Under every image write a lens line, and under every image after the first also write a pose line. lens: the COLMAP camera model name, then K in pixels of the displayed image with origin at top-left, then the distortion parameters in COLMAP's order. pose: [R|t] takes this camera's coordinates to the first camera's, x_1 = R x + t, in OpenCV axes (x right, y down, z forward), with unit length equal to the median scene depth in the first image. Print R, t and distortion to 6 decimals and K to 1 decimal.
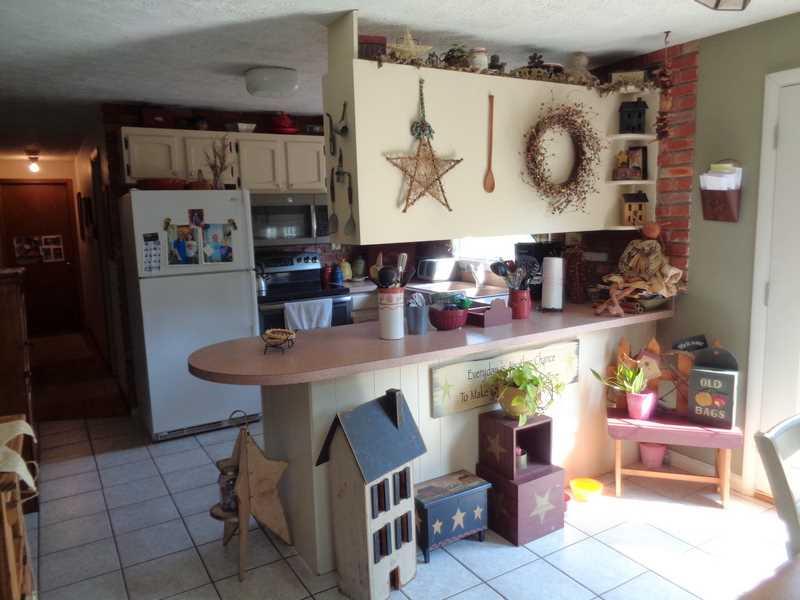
lens RADIAL K [[600.3, 0, 404.4], [0, 600.3, 295.2], [0, 0, 1]] dist [-0.012599, 0.007764]
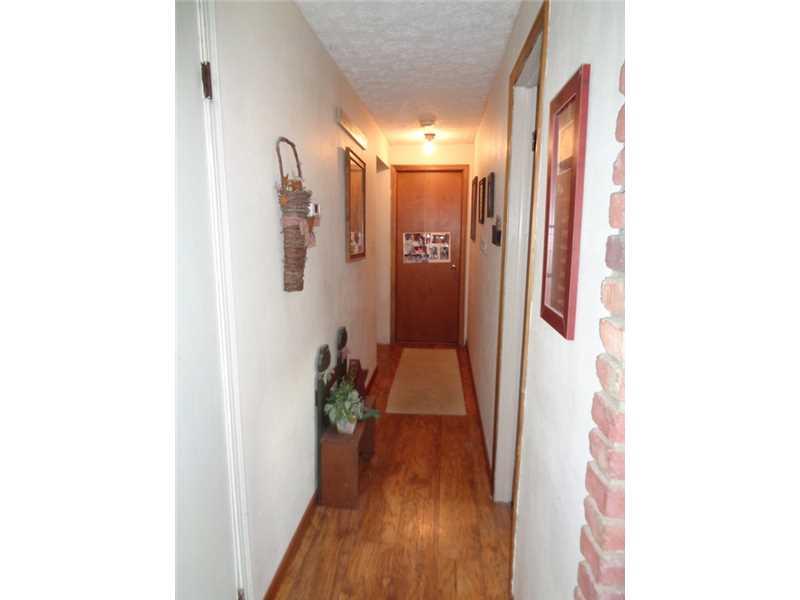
lens RADIAL K [[600.3, 0, 399.5], [0, 600.3, 300.1], [0, 0, 1]] dist [-0.012599, 0.007764]
pose [[0.820263, 0.115302, -0.560244, -0.133453], [-0.116885, 0.992592, 0.033149, -0.023533], [0.559916, 0.038293, 0.827664, 0.239260]]
